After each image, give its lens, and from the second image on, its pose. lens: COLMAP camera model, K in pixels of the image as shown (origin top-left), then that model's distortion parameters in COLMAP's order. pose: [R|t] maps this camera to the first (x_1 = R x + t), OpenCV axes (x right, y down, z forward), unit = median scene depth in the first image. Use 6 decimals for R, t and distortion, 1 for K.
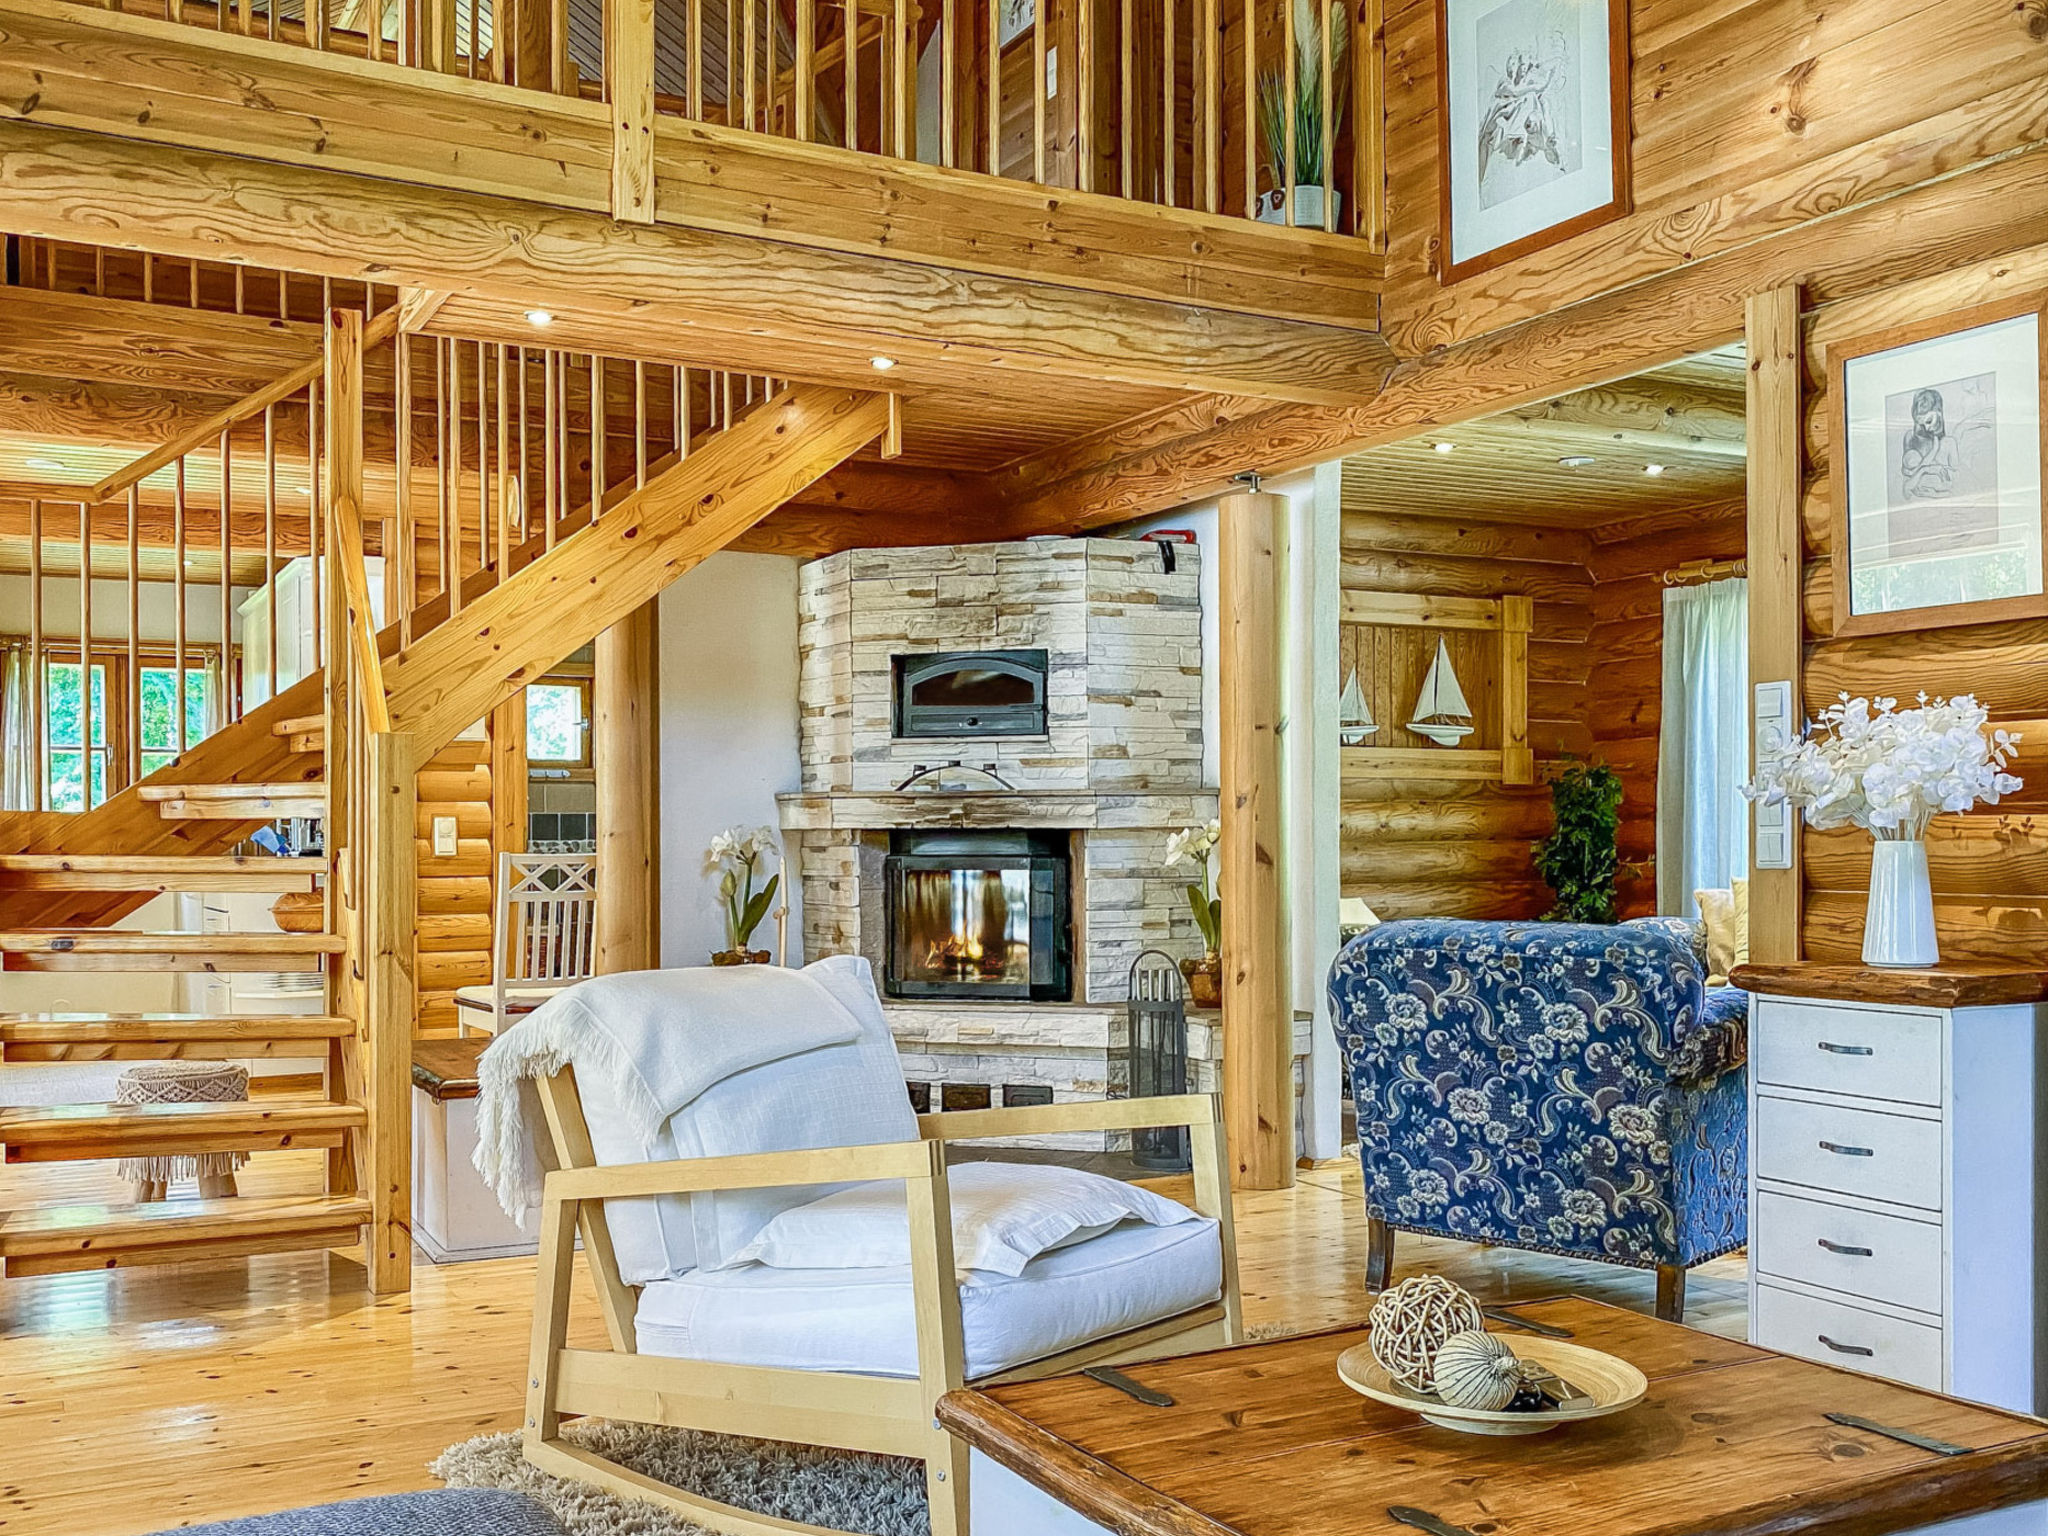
lens RADIAL K [[1877.7, 0, 1027.0], [0, 1877.7, 817.3], [0, 0, 1]] dist [0.064391, -0.077220]
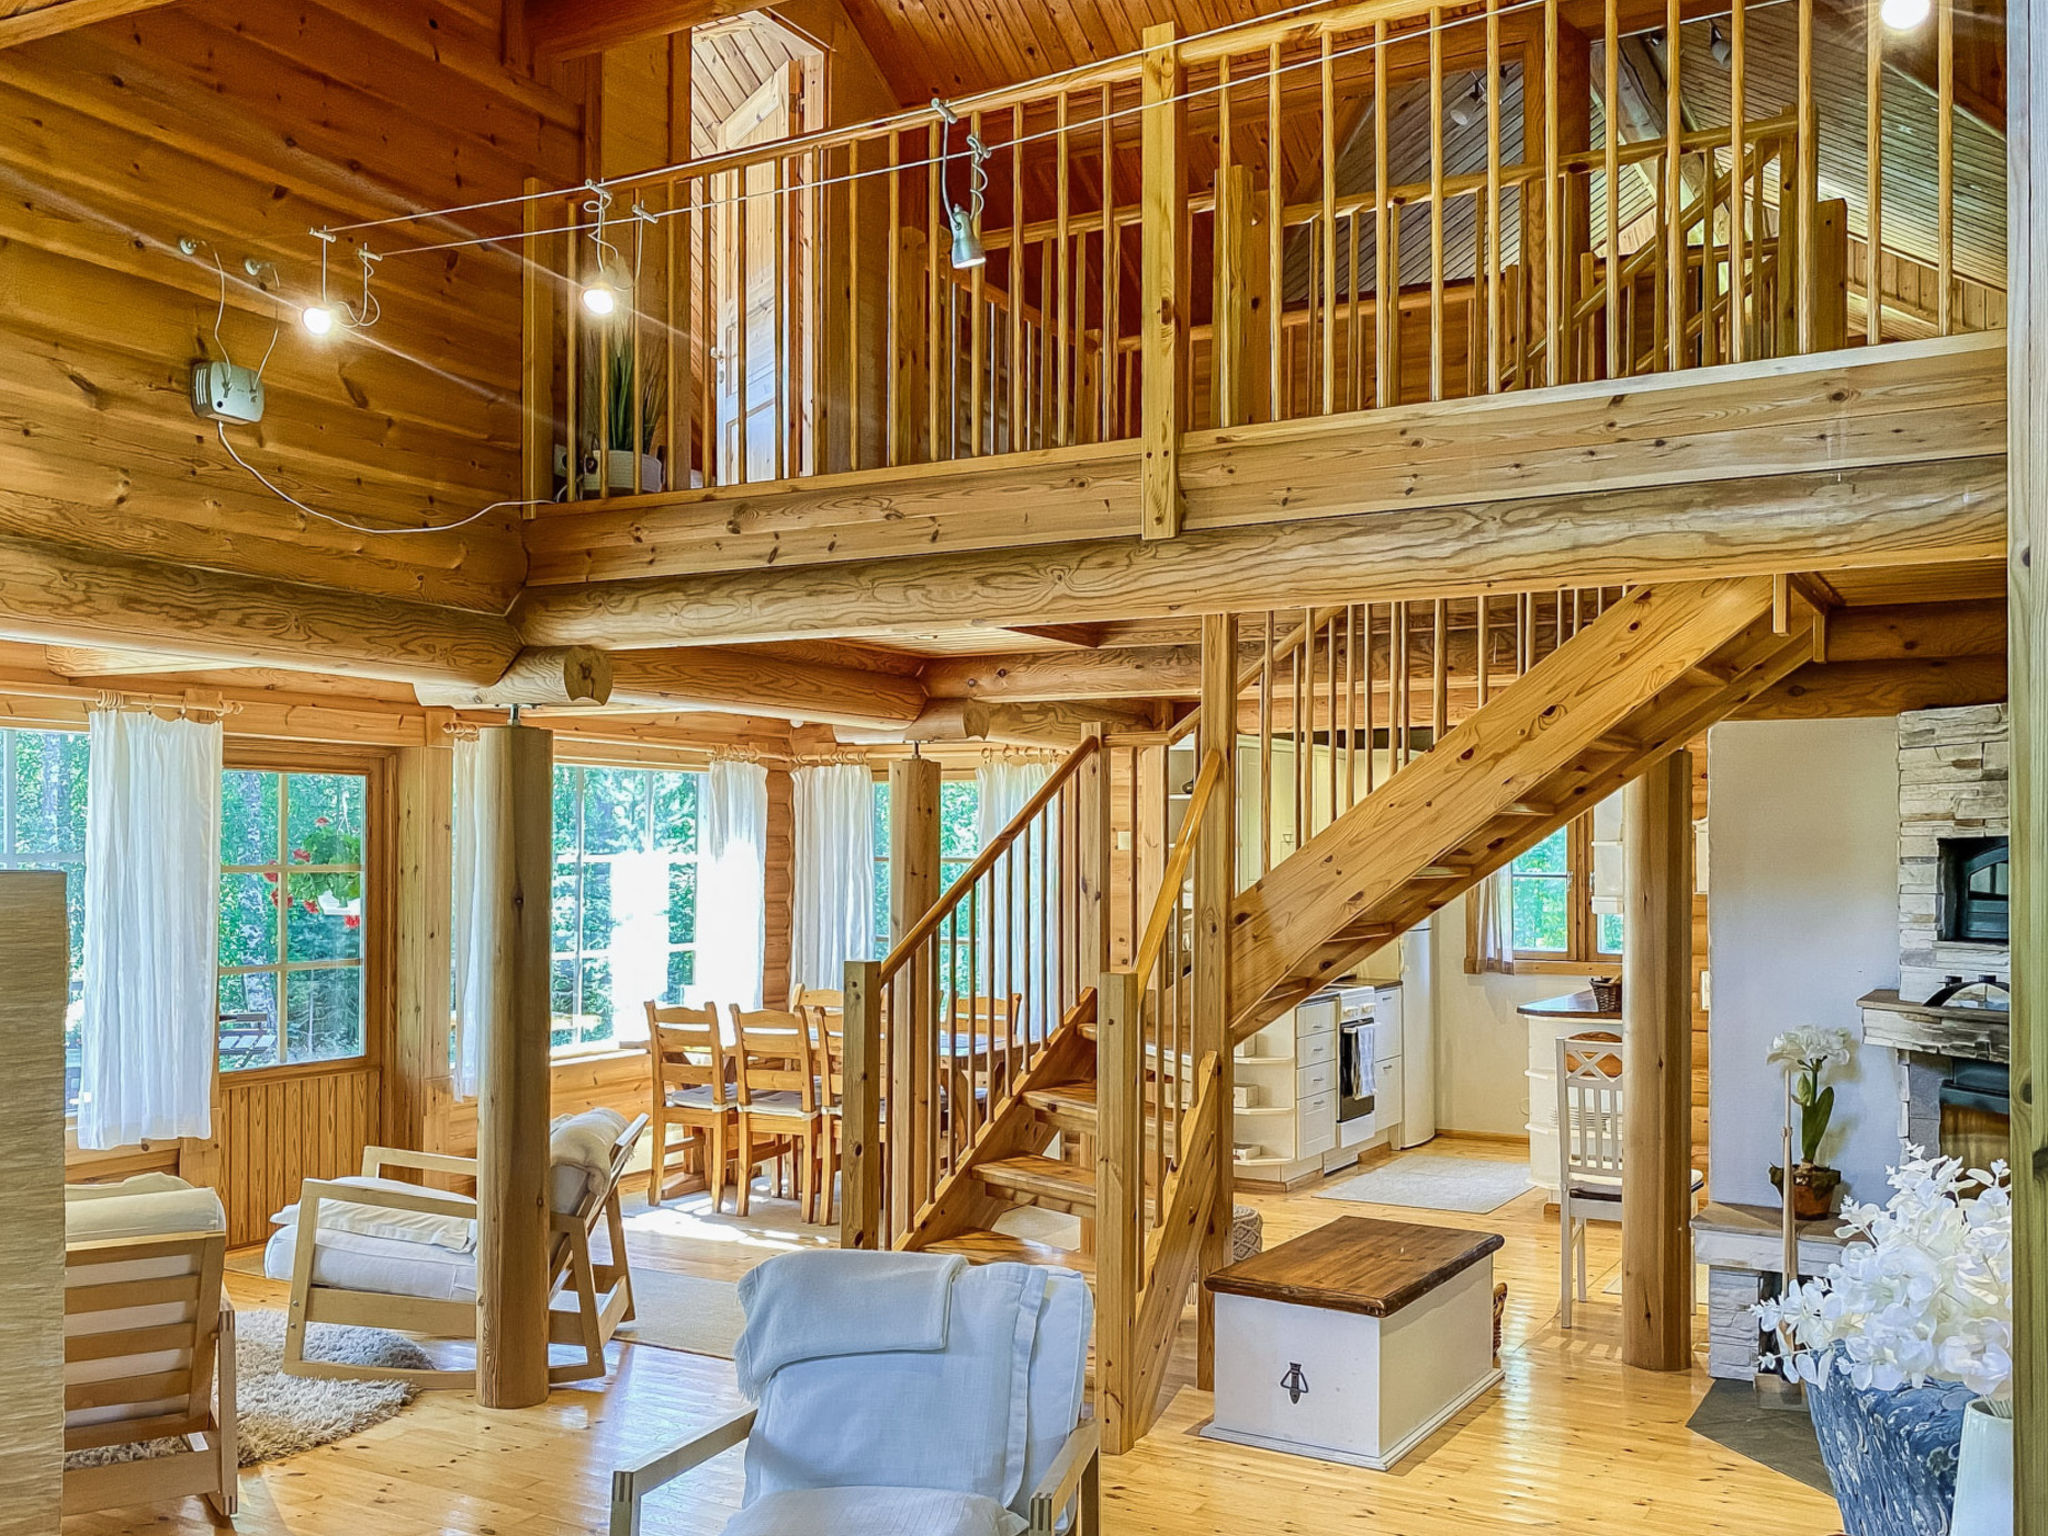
lens RADIAL K [[1877.7, 0, 1027.0], [0, 1877.7, 817.3], [0, 0, 1]] dist [0.064391, -0.077220]
pose [[0.535454, -0.010901, -0.844494, 0.421708], [-0.000134, 0.999916, -0.012992, -0.085523], [0.844565, 0.007069, 0.535407, 0.216540]]
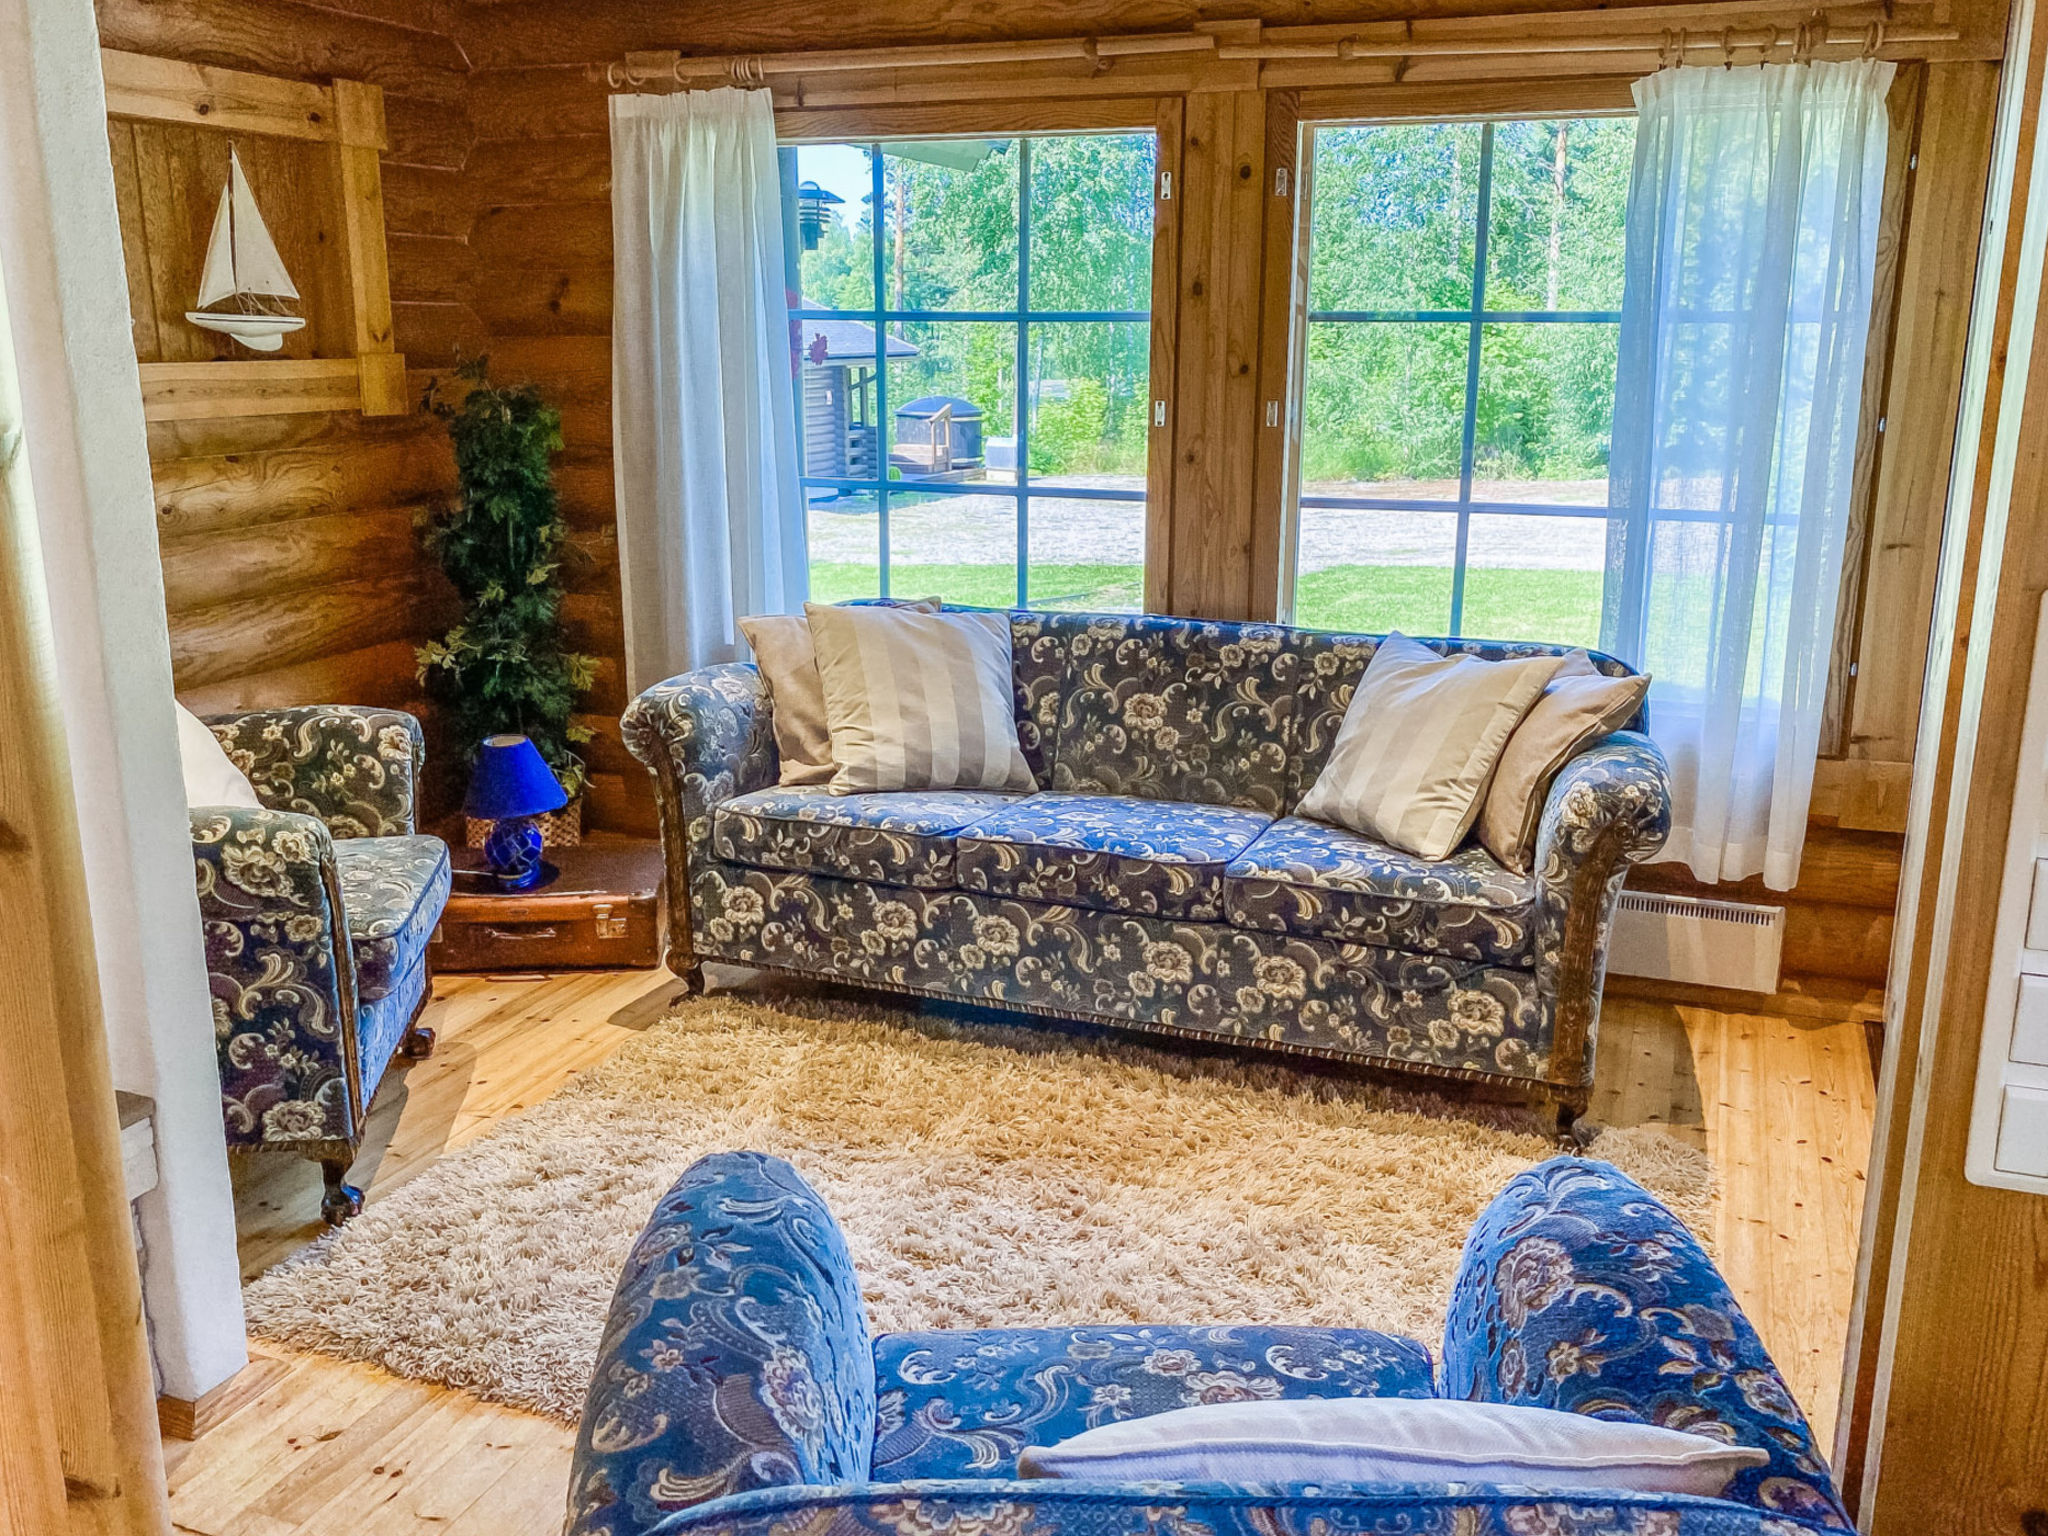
lens RADIAL K [[1770.1, 0, 1024.0], [0, 1770.1, 768.0], [0, 0, 1]] dist [0.038498, -0.053060]
pose [[0.760263, -0.150691, 0.631895, 0.050877], [-0.012186, 0.969243, 0.245802, -0.064900], [-0.649501, -0.194575, 0.735044, 0.550135]]
